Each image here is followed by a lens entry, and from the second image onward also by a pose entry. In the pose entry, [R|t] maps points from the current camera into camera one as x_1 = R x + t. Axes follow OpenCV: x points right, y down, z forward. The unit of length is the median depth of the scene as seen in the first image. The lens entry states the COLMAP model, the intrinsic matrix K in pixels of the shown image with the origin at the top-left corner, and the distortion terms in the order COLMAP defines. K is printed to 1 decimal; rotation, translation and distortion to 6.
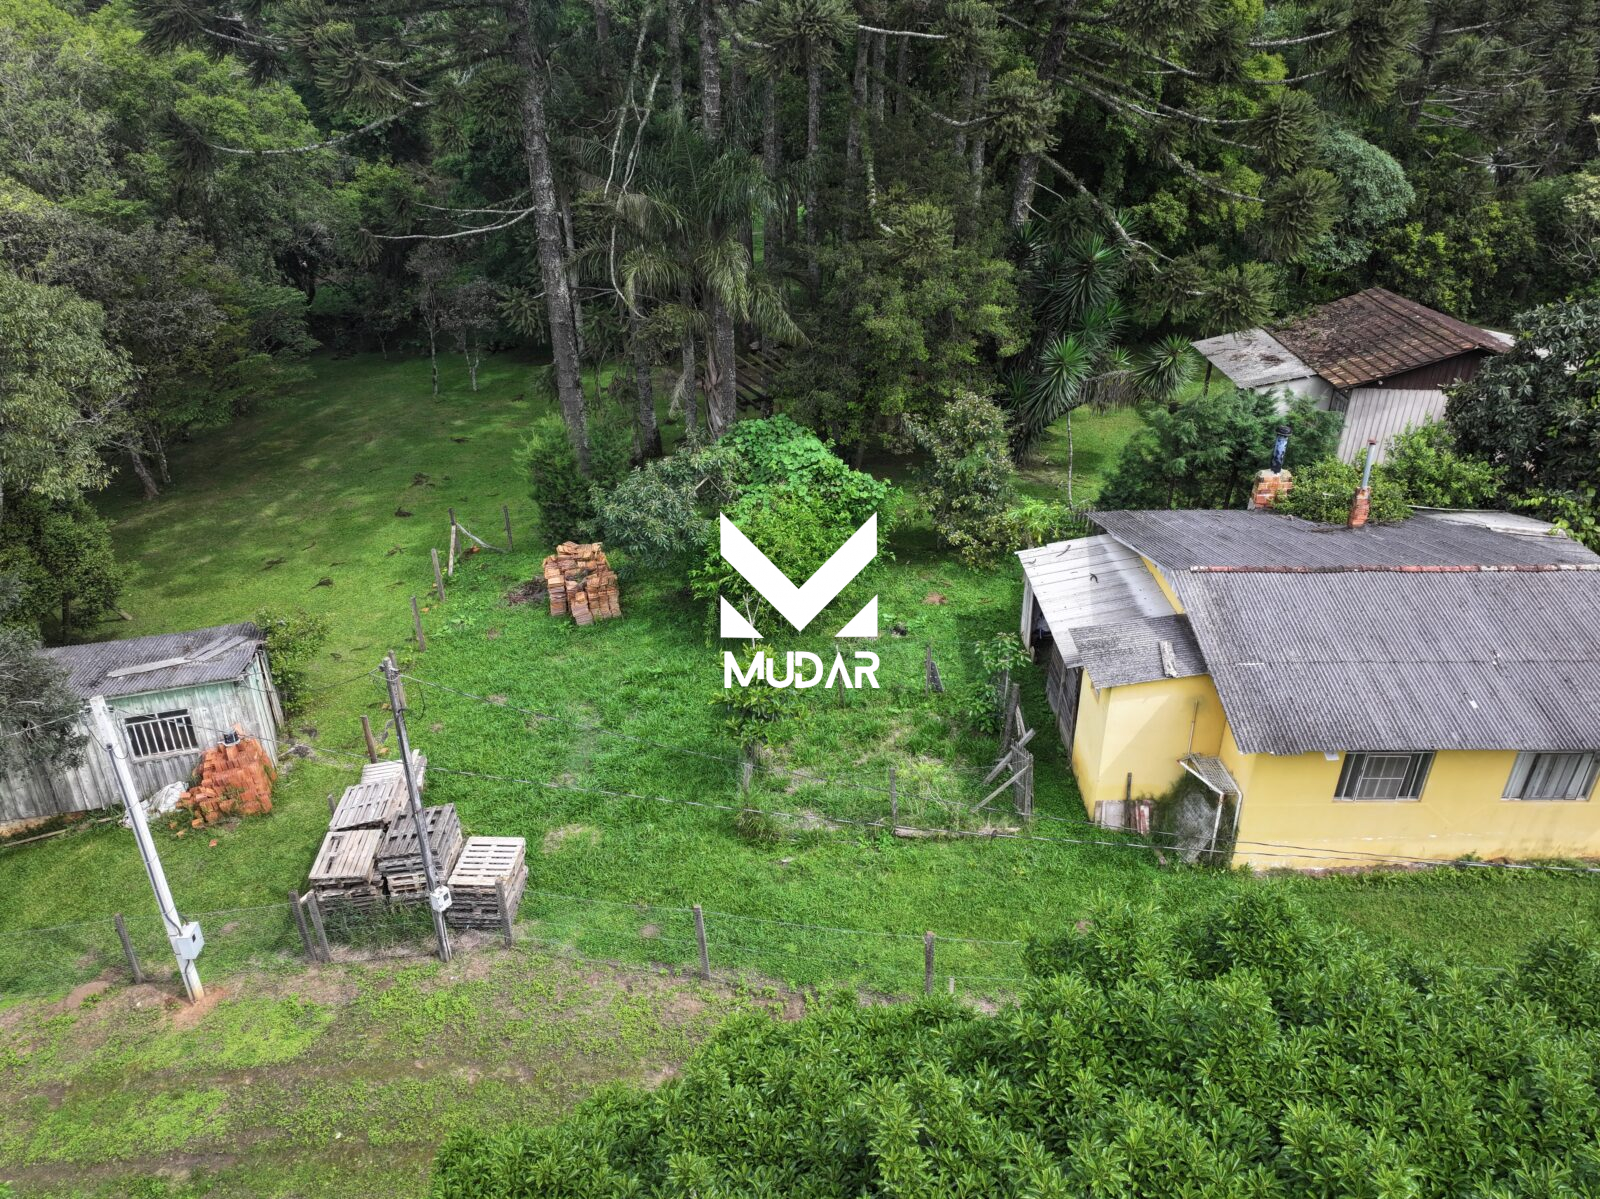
lens RADIAL K [[1130.4, 0, 799.2], [0, 1130.4, 596.8], [0, 0, 1]] dist [-0.004770, 0.022273]
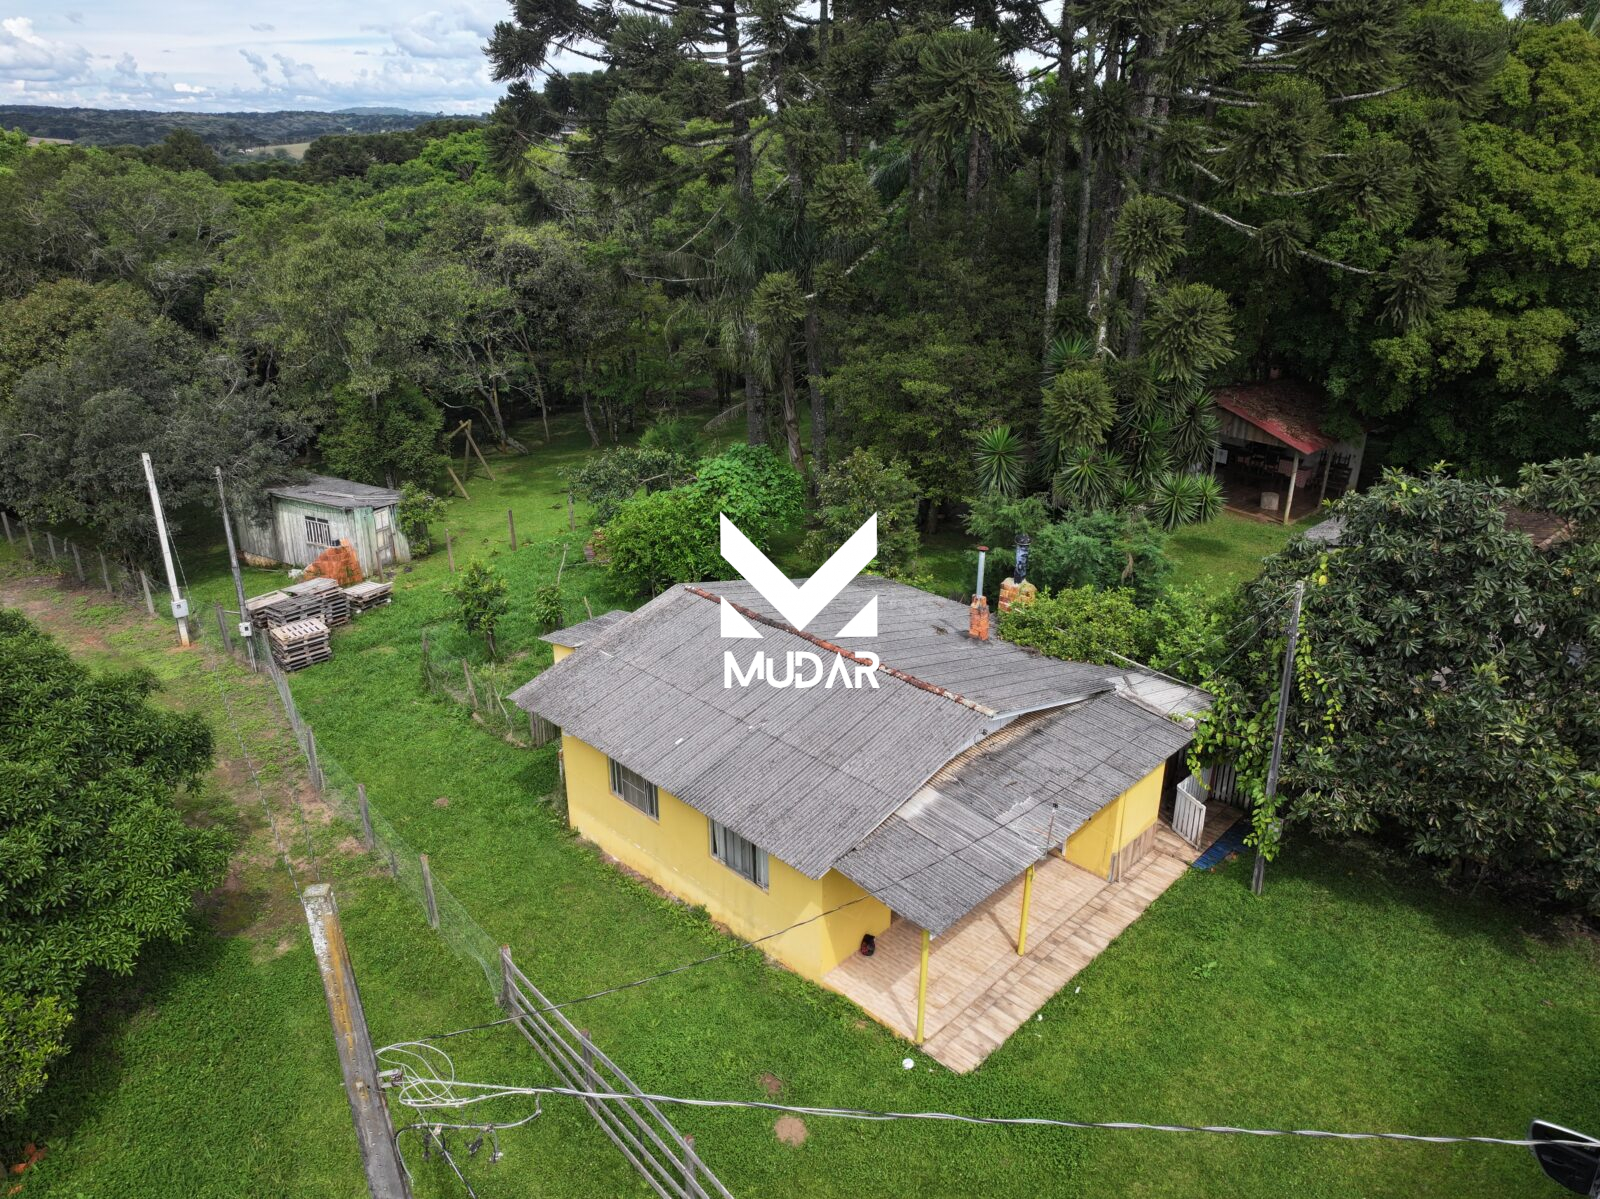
lens RADIAL K [[1130.4, 0, 802.2], [0, 1130.4, 597.9], [0, 0, 1]] dist [-0.004770, 0.022273]
pose [[0.704967, 0.272663, -0.654733, 0.965006], [-0.330171, 0.943184, 0.037284, -0.077304], [0.627700, 0.189890, 0.754940, 0.185421]]
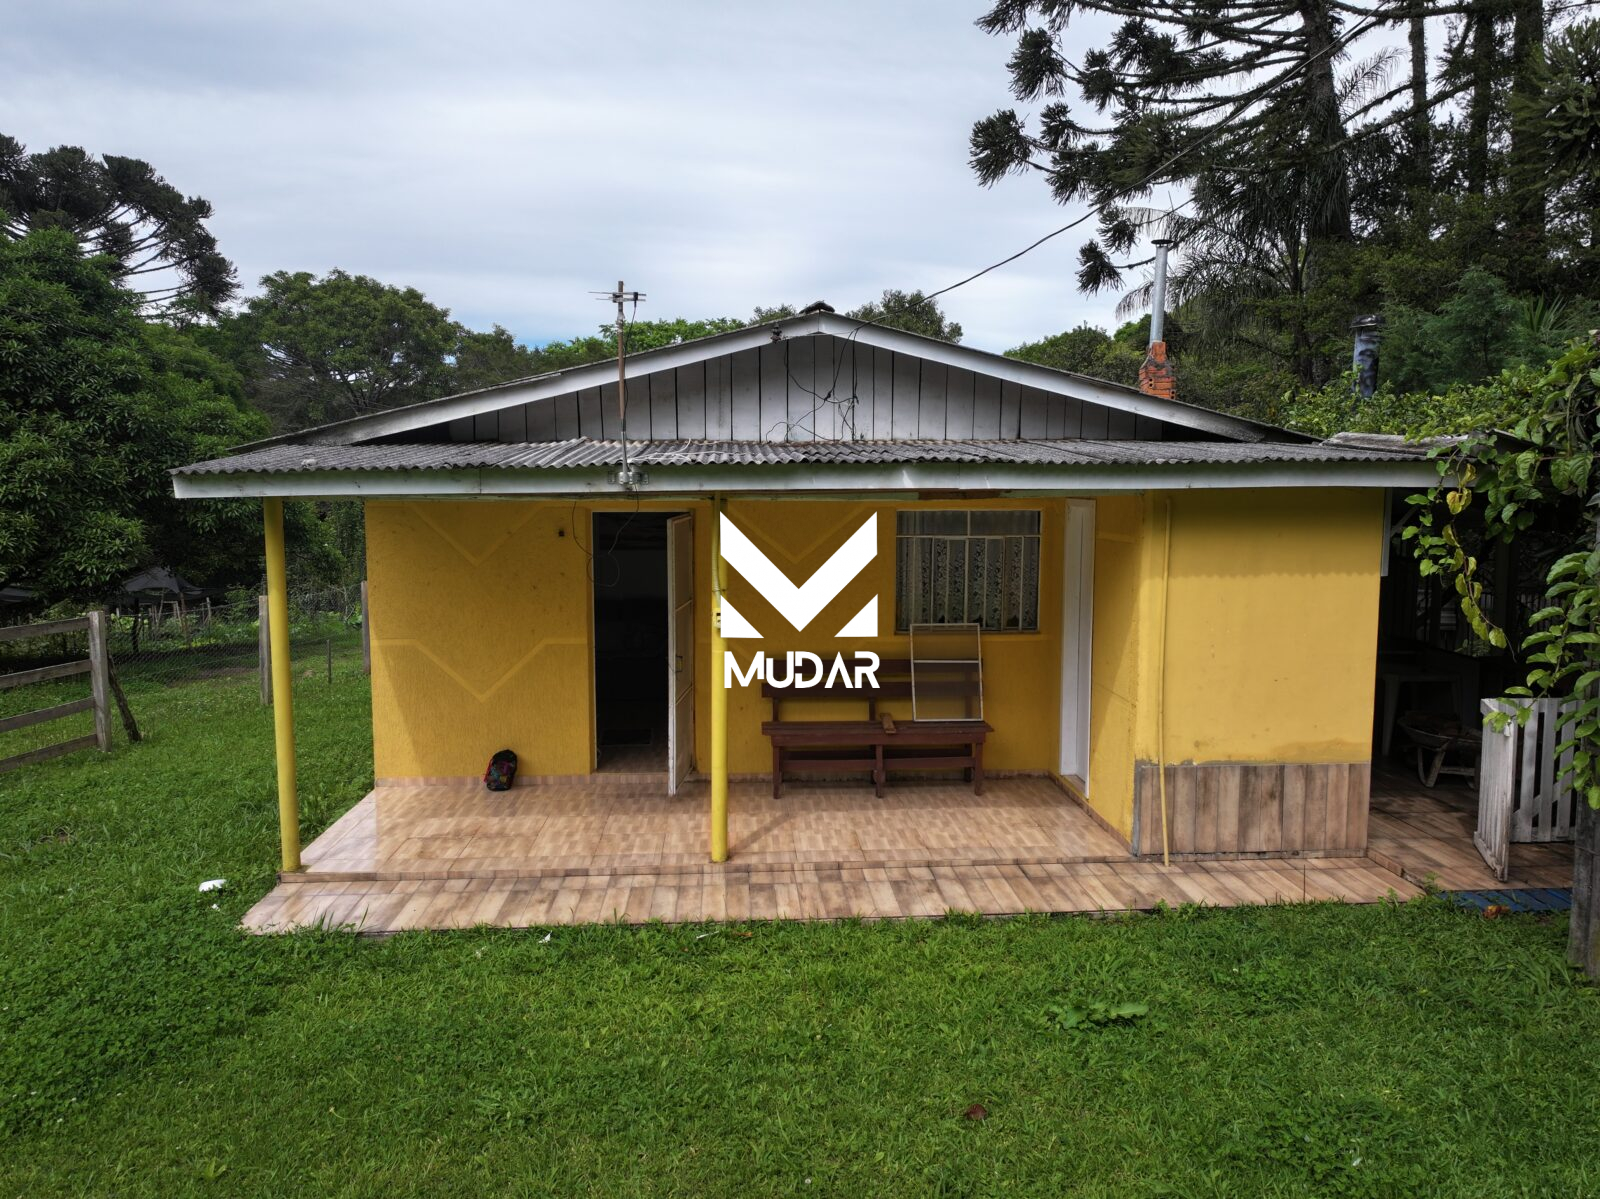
lens RADIAL K [[1130.4, 0, 797.7], [0, 1130.4, 595.6], [0, 0, 1]] dist [-0.004770, 0.022273]
pose [[0.045370, 0.095584, -0.994387, 0.925799], [-0.467102, 0.881923, 0.063461, 0.034754], [0.883039, 0.461600, 0.084660, 0.836652]]
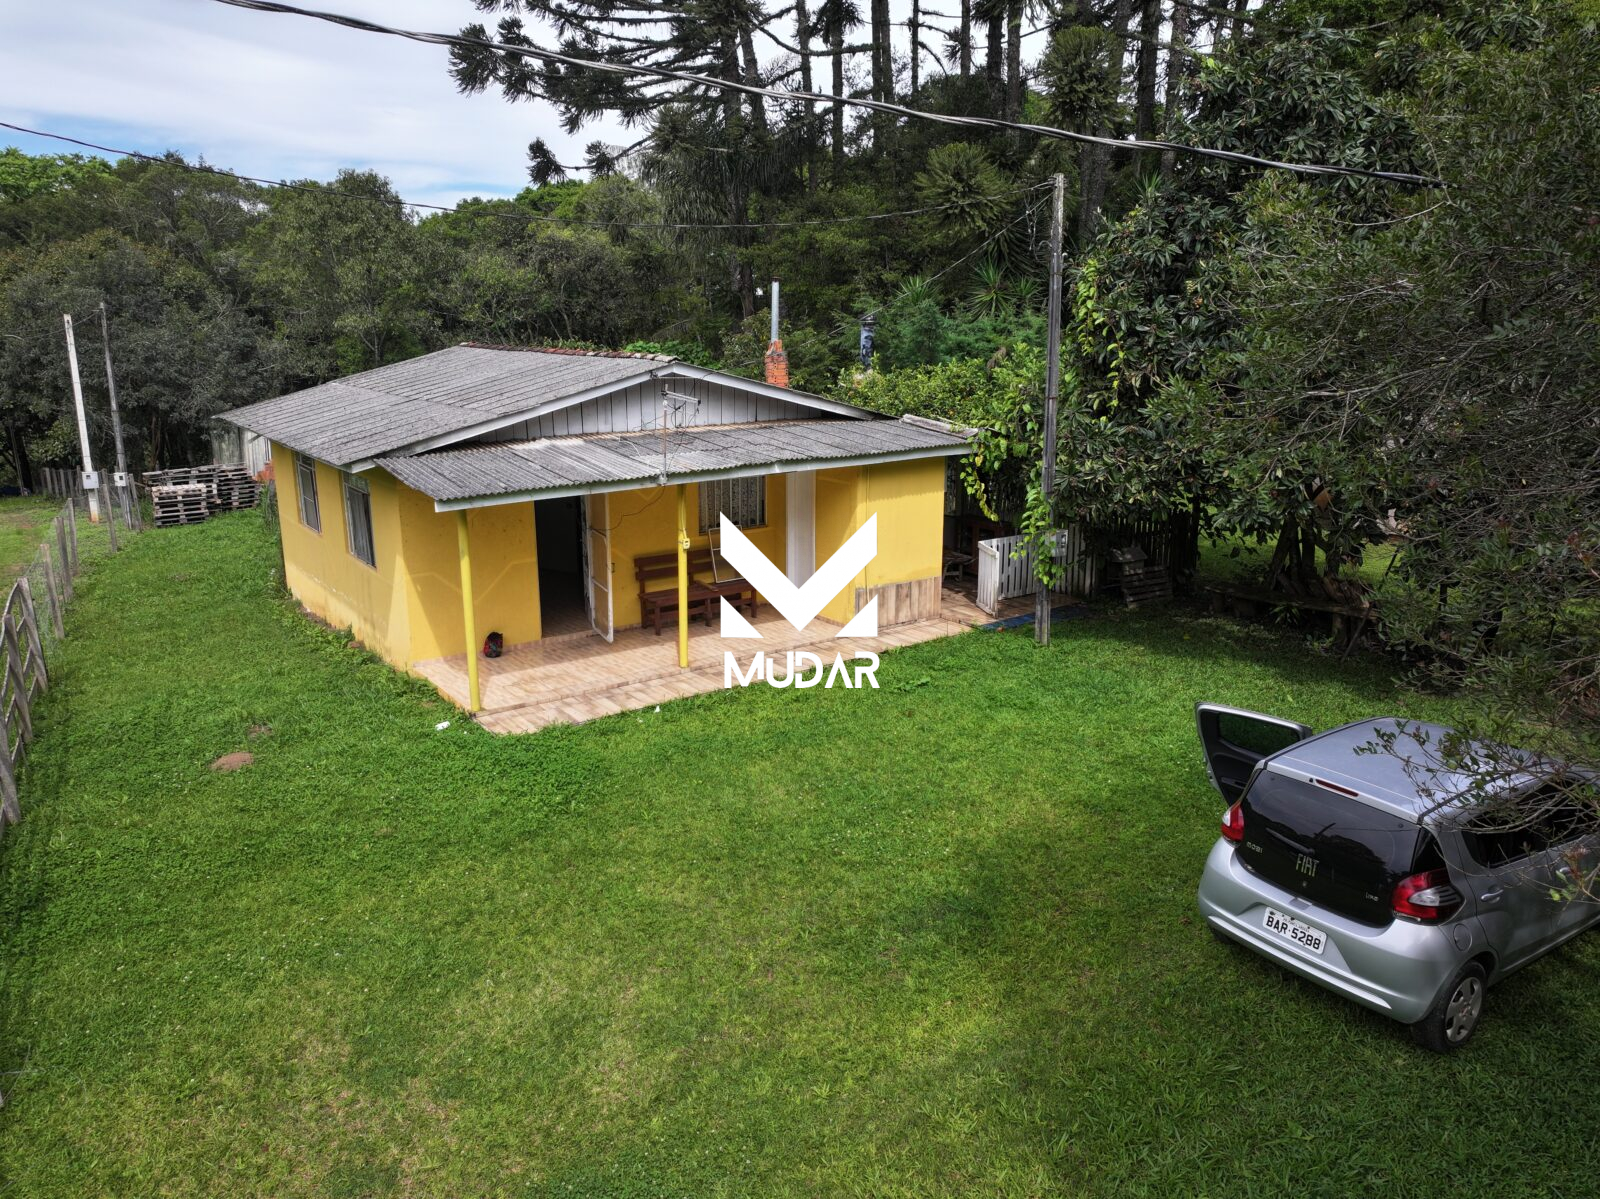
lens RADIAL K [[1130.4, 0, 798.9], [0, 1130.4, 598.7], [0, 0, 1]] dist [-0.004770, 0.022273]
pose [[0.574866, 0.199890, -0.793456, 1.113409], [-0.381018, 0.923549, -0.043388, 0.093107], [0.724123, 0.327263, 0.607079, 0.566932]]
